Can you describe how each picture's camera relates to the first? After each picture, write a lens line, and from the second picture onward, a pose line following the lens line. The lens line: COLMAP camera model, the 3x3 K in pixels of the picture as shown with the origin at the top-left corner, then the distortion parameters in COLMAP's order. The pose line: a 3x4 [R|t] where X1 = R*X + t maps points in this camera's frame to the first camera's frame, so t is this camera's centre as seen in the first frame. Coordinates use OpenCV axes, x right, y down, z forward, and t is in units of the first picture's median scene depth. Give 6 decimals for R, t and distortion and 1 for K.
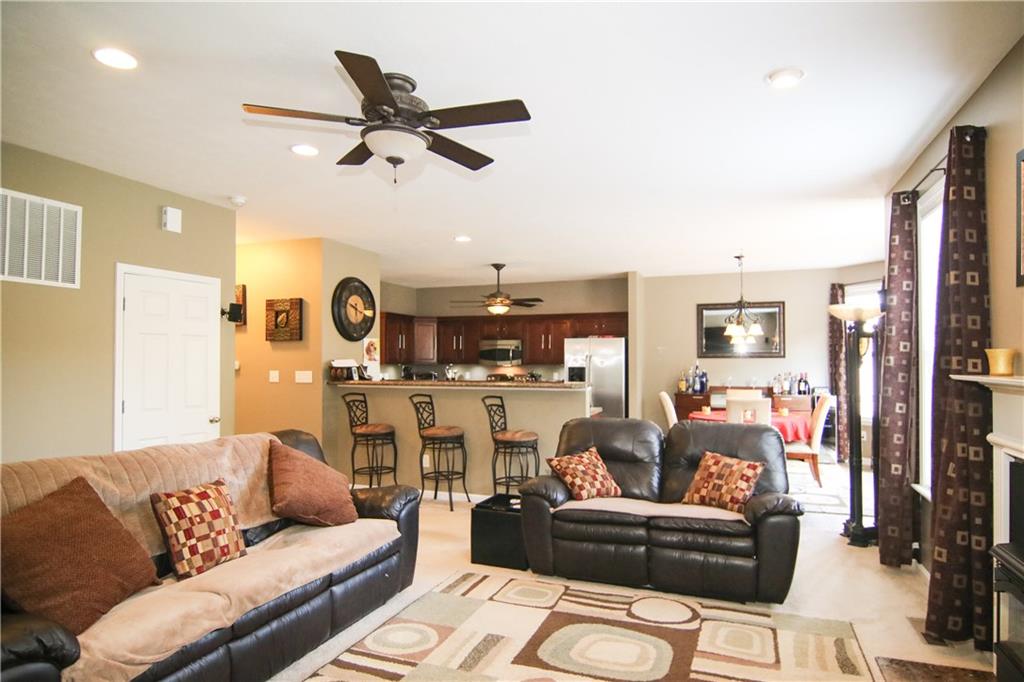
lens RADIAL K [[591.6, 0, 513.8], [0, 591.6, 346.2], [0, 0, 1]] dist [-0.006248, -0.006103]
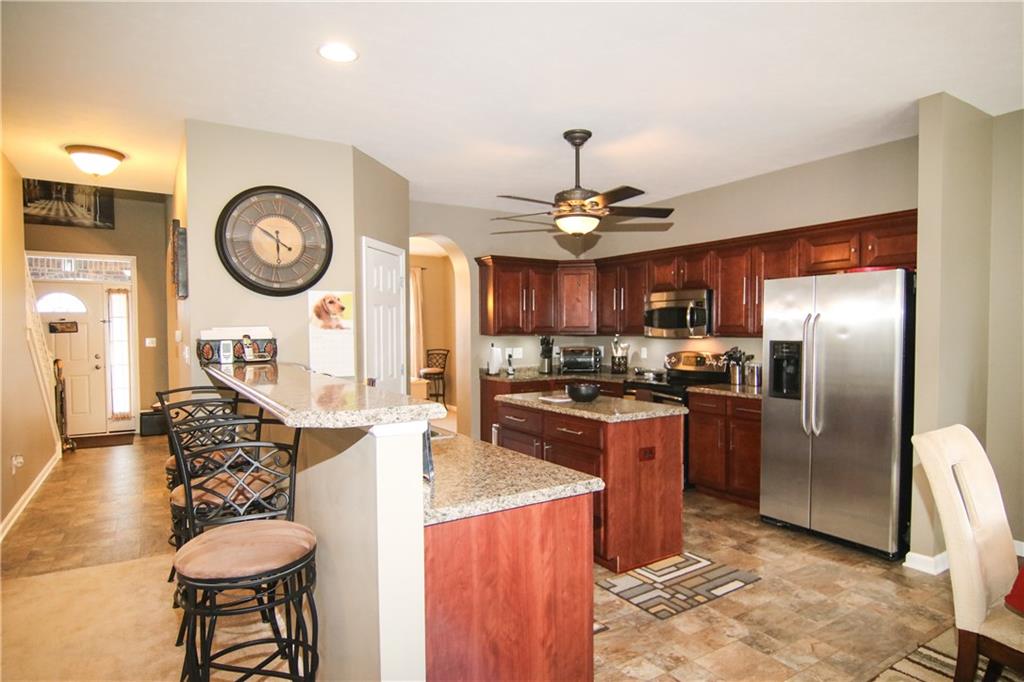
lens RADIAL K [[591.6, 0, 515.0], [0, 591.6, 343.6], [0, 0, 1]] dist [-0.006248, -0.006103]
pose [[0.816433, 0.005746, -0.577411, 0.547695], [0.019528, 0.999104, 0.037554, 0.044264], [0.577109, -0.041936, 0.815589, 1.343850]]
